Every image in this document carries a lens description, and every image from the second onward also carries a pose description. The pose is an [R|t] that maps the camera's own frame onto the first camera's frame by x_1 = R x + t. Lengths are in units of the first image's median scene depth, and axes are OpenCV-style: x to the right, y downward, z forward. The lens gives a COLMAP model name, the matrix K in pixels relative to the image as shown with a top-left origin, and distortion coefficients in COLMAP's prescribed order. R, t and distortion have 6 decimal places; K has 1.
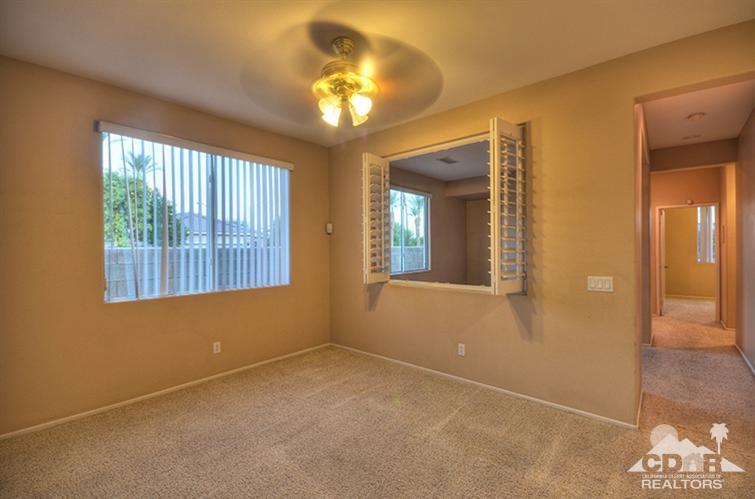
lens RADIAL K [[334.4, 0, 377.5], [0, 334.4, 249.5], [0, 0, 1]] dist [-0.003700, -0.000637]
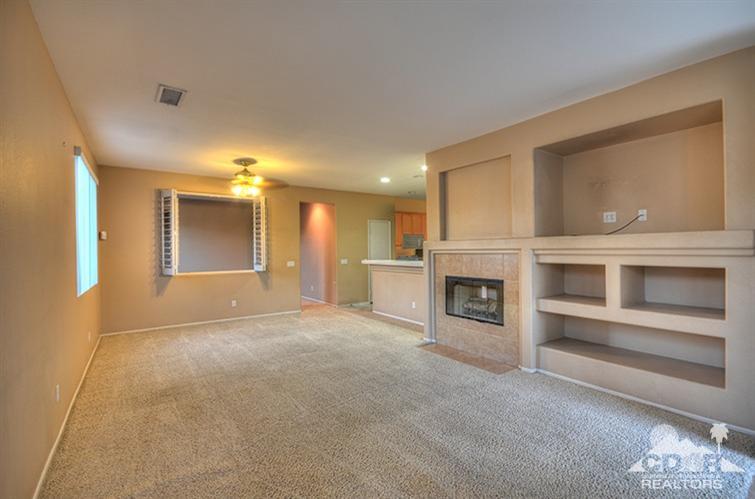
lens RADIAL K [[334.4, 0, 377.5], [0, 334.4, 249.5], [0, 0, 1]] dist [-0.003700, -0.000637]
pose [[0.228911, 0.003668, 0.973440, -1.648587], [0.011373, 0.999915, -0.006442, 0.006477], [-0.973381, 0.012545, 0.228850, -0.296239]]
